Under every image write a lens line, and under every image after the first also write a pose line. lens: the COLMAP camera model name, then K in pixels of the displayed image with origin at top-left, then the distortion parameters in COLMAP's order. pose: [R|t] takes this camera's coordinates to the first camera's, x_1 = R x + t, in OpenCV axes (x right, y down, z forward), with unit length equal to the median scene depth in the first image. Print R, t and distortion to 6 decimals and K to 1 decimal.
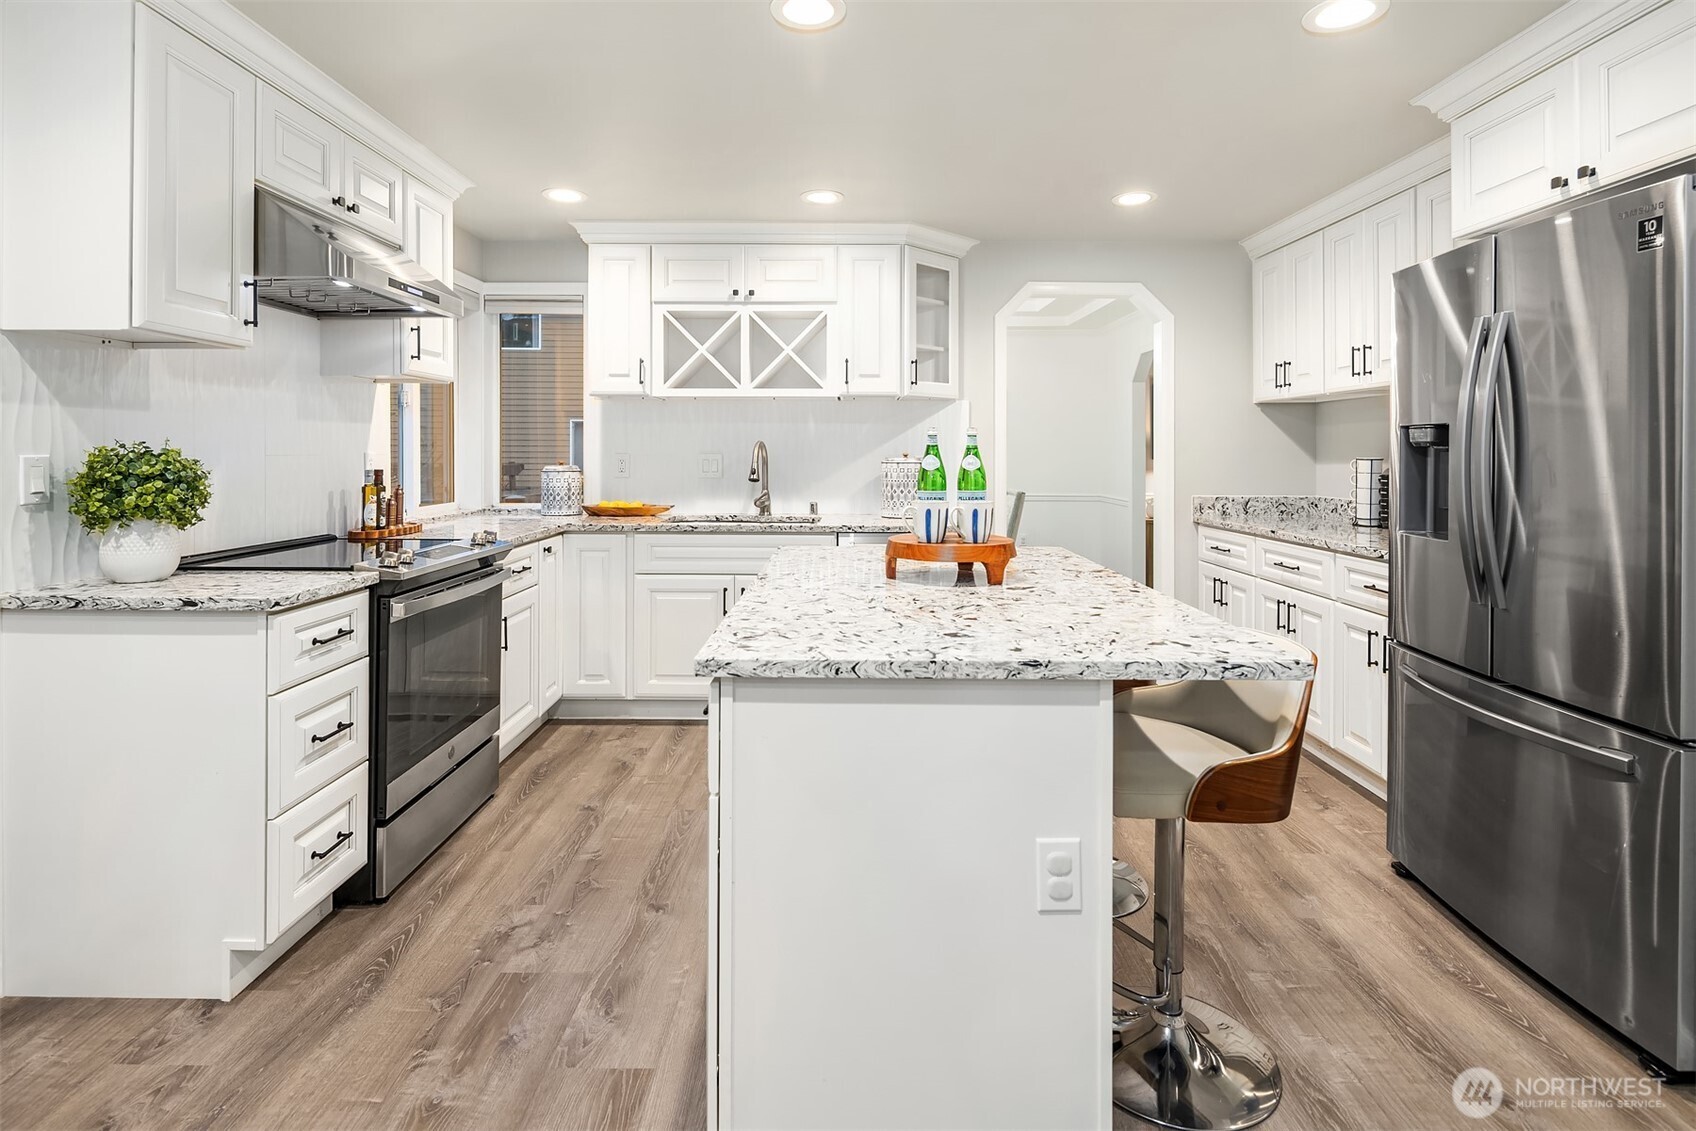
lens RADIAL K [[853.6, 0, 866.7], [0, 853.6, 461.8], [0, 0, 1]] dist [0.000824, -0.000460]
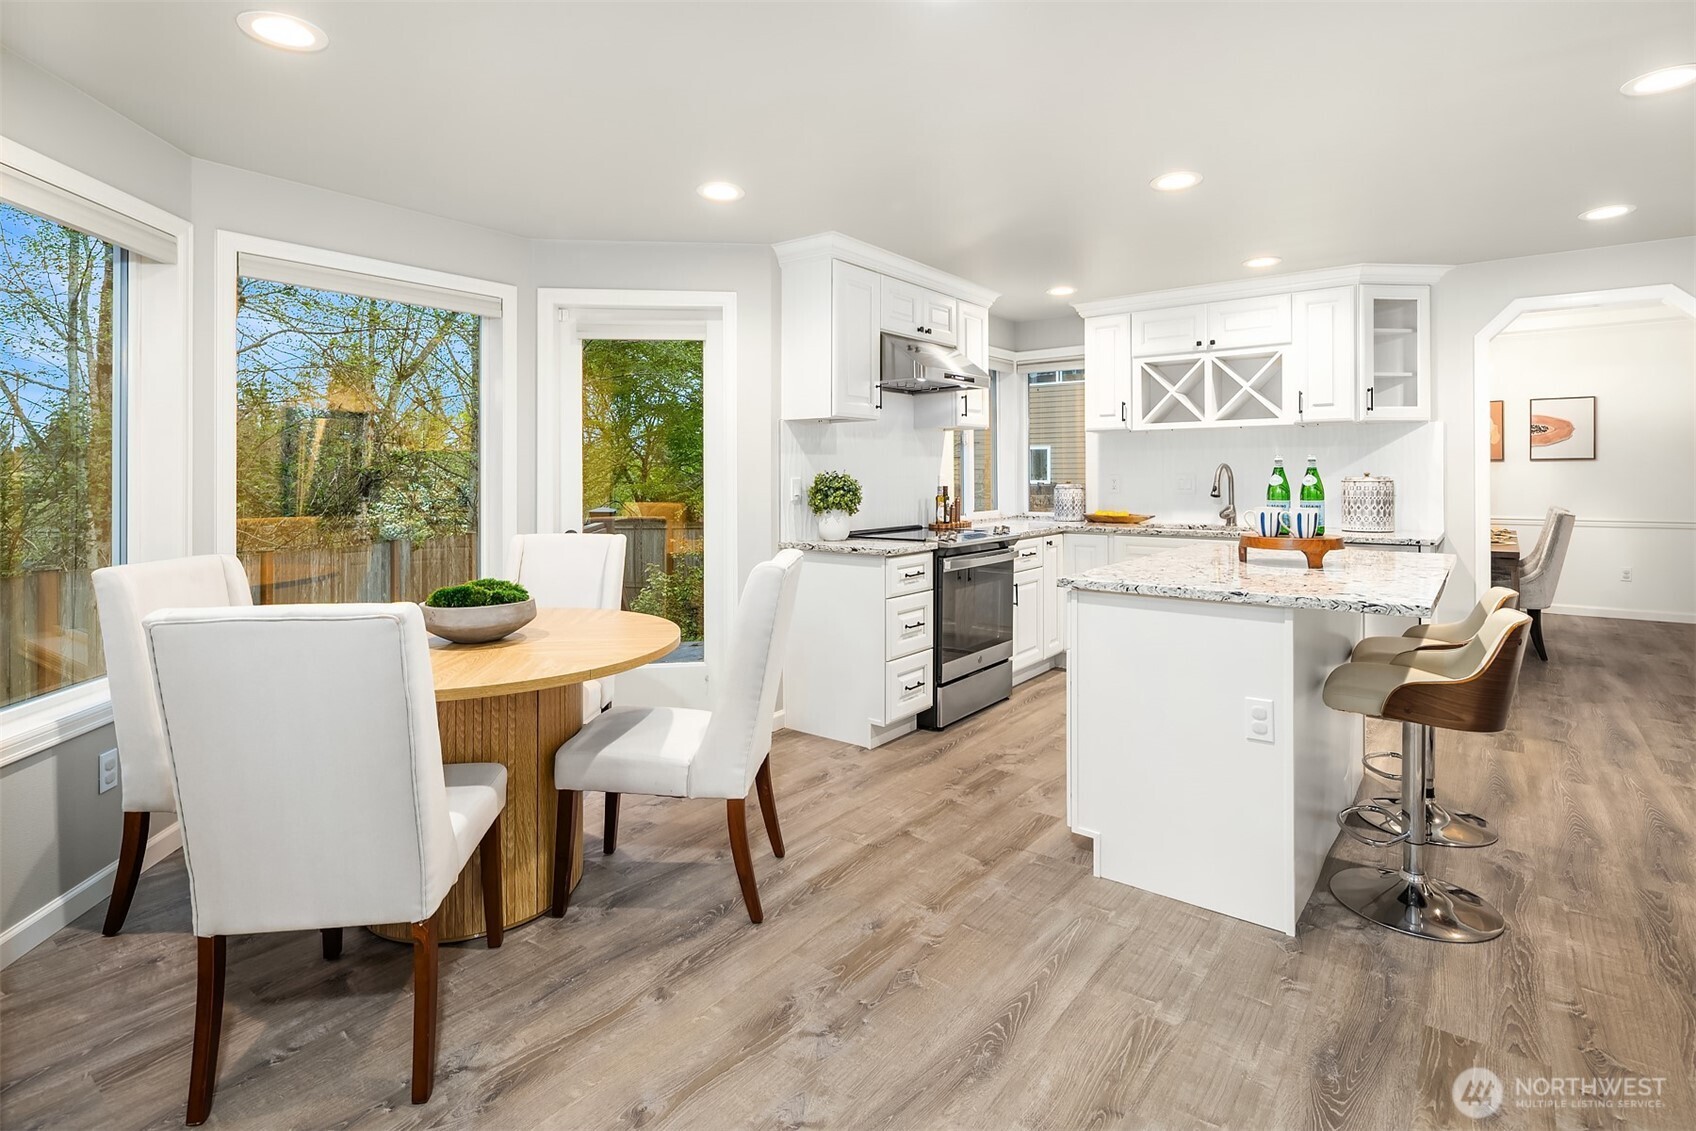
lens RADIAL K [[846.1, 0, 825.4], [0, 846.1, 464.2], [0, 0, 1]] dist [0.000019, -0.000580]
pose [[0.769650, -0.014739, -0.638296, 0.298629], [0.000759, 0.999754, -0.022171, 0.003596], [0.638466, 0.016579, 0.769472, -0.403467]]
